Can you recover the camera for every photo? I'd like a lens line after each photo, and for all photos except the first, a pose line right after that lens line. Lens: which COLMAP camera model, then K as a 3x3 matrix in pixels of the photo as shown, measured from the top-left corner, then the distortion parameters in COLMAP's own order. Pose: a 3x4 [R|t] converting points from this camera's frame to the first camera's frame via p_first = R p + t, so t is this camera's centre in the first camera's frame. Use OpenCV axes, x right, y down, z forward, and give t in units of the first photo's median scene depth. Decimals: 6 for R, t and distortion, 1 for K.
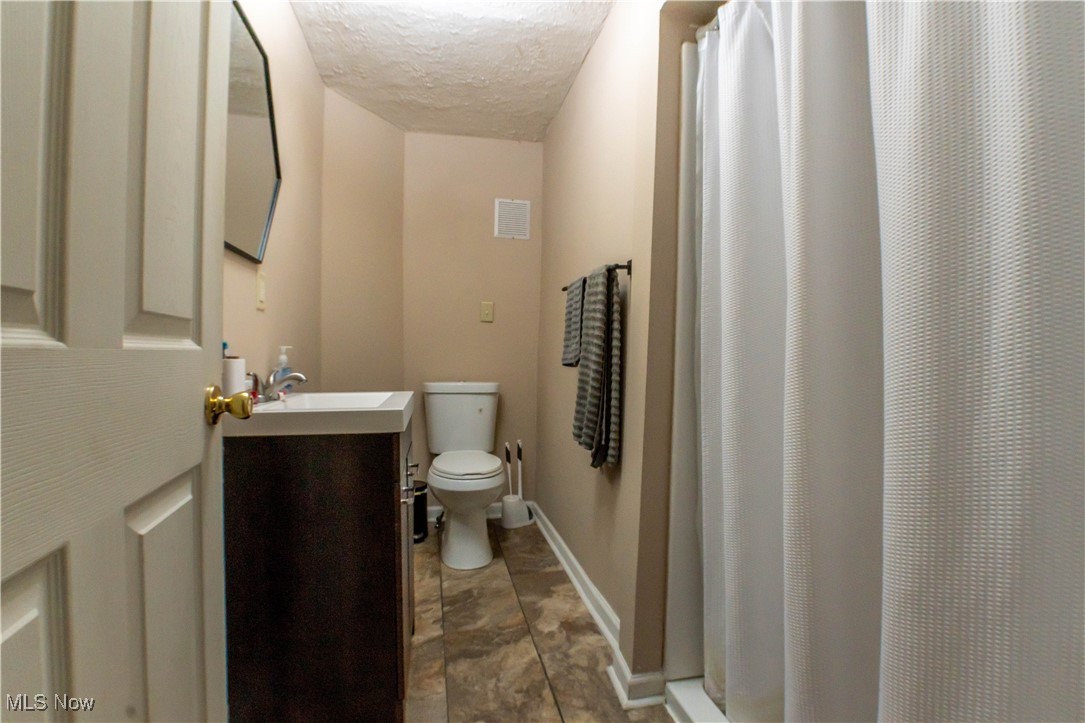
lens RADIAL K [[494.2, 0, 548.2], [0, 494.2, 360.0], [0, 0, 1]] dist [-0.032575, -0.000188]
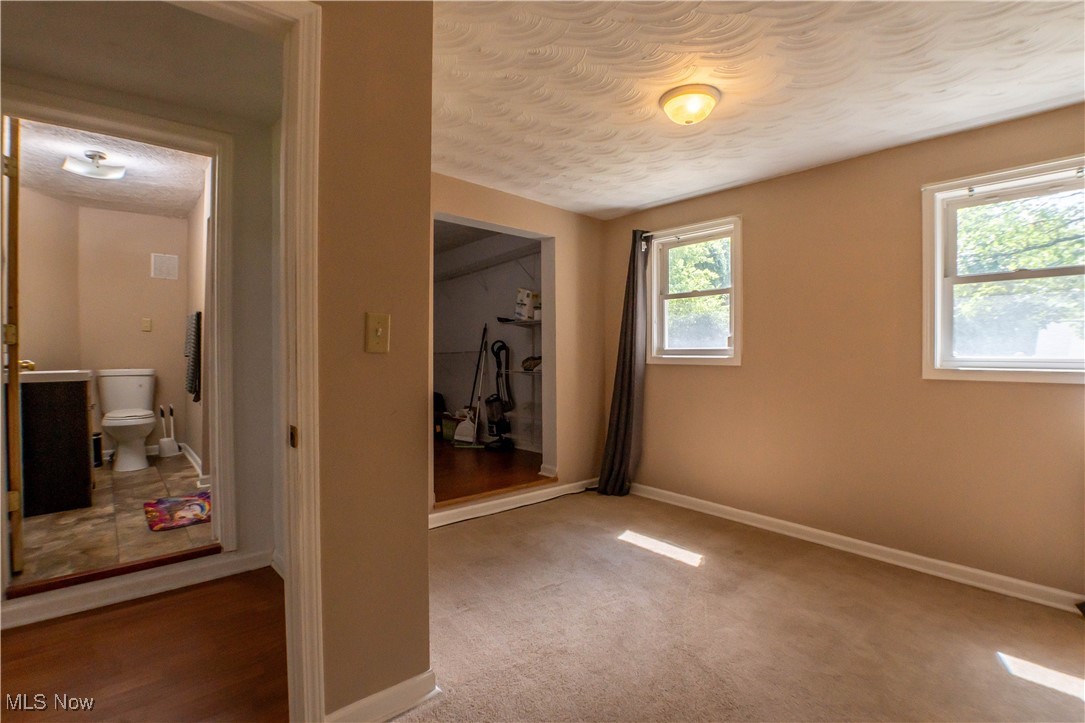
lens RADIAL K [[494.2, 0, 532.2], [0, 494.2, 359.6], [0, 0, 1]] dist [-0.032575, -0.000188]
pose [[0.879710, -0.015290, 0.475264, 0.236503], [0.012893, 0.999882, 0.008302, 0.018020], [-0.475335, -0.001175, 0.879804, -0.996348]]
